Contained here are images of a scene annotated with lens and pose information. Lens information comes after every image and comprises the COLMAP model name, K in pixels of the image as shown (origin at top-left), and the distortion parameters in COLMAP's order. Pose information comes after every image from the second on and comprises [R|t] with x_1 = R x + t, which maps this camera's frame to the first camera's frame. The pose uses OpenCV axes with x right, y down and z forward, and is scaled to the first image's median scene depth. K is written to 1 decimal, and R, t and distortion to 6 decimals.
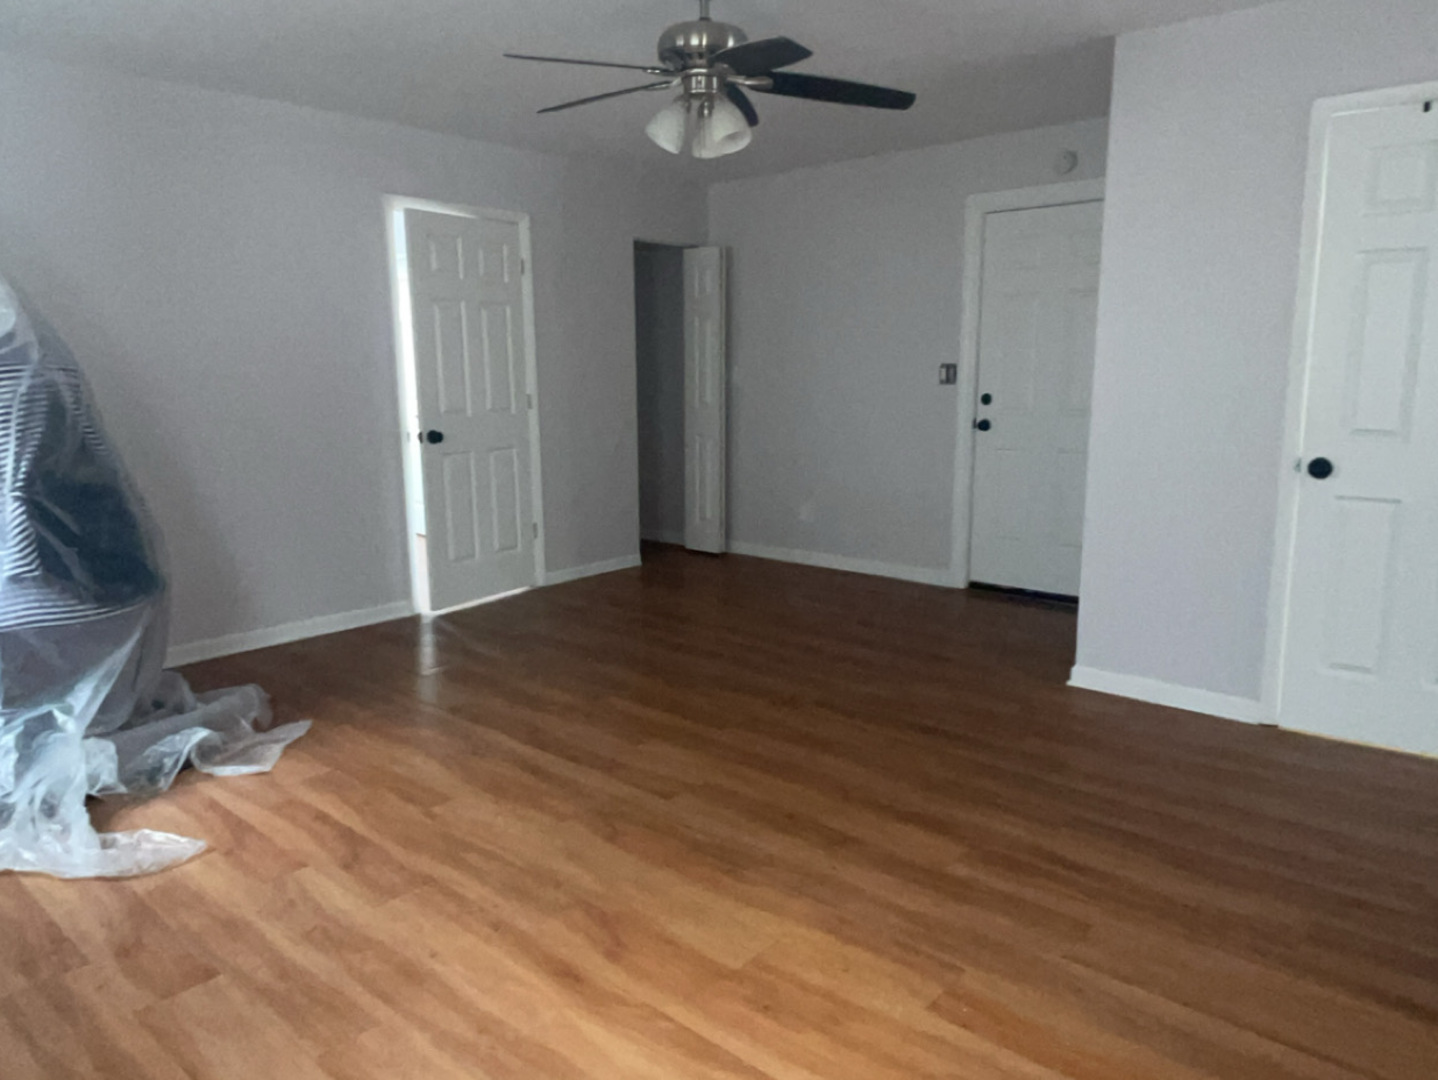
lens RADIAL K [[959.8, 0, 721.1], [0, 959.8, 555.5], [0, 0, 1]] dist [-0.005451, -0.001908]
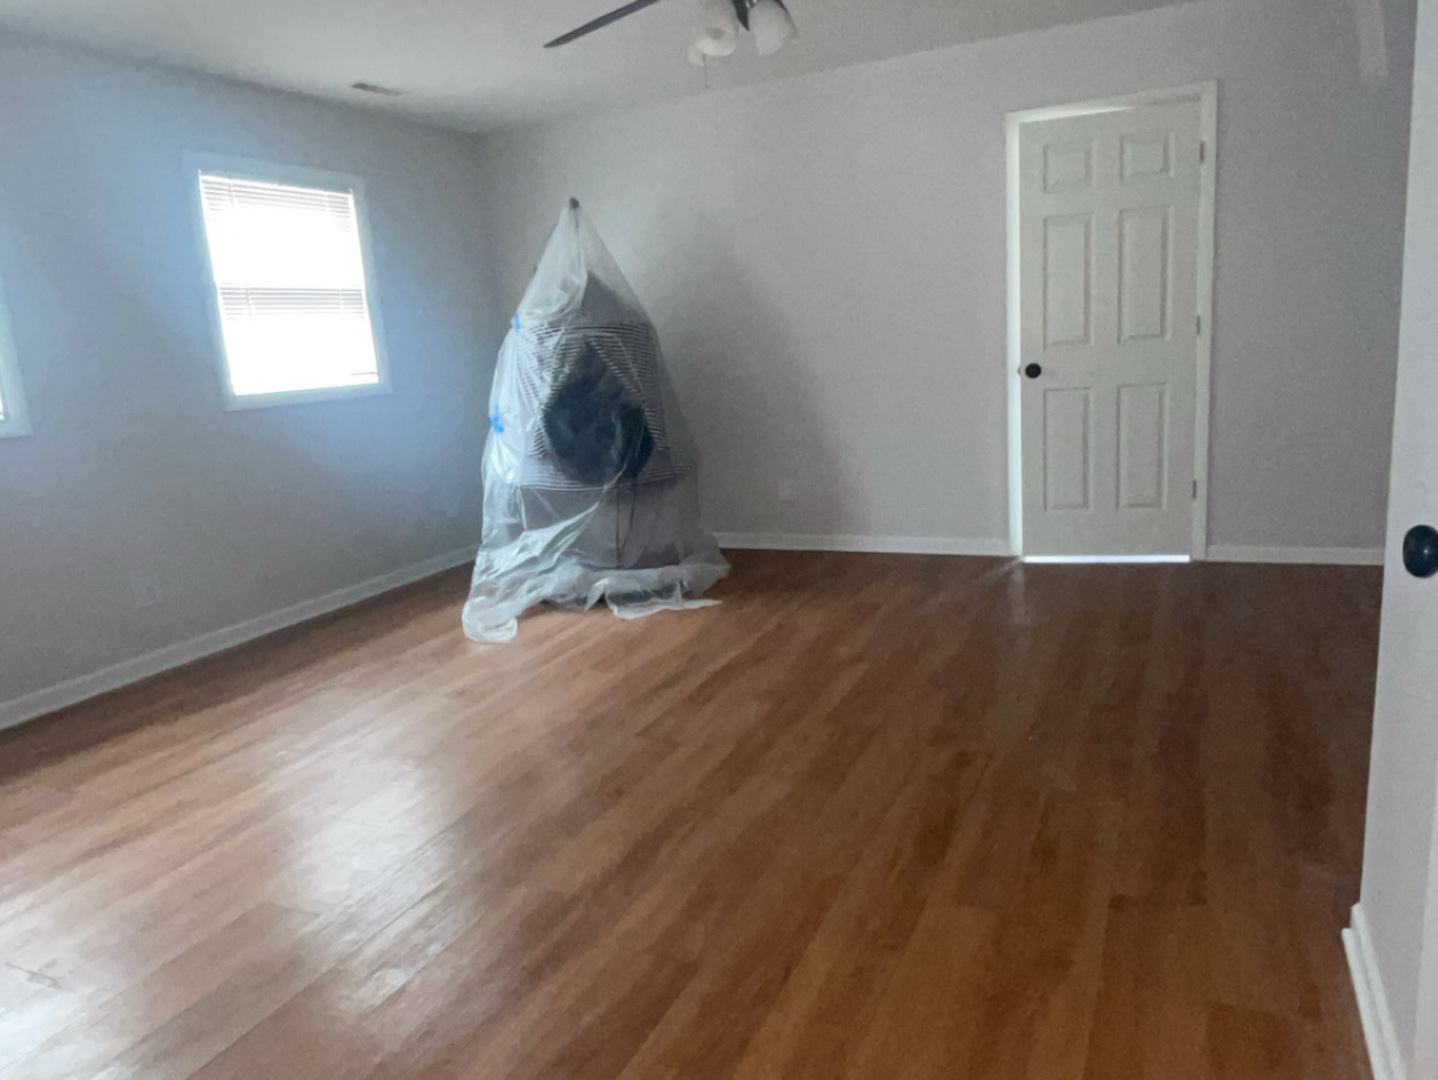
lens RADIAL K [[995.8, 0, 719.0], [0, 995.8, 540.0], [0, 0, 1]] dist [-0.002733, -0.002577]
pose [[0.262023, 0.177672, -0.948565, 0.890956], [-0.115300, 0.981630, 0.152016, -0.117967], [0.958149, 0.069537, 0.277696, 0.724168]]
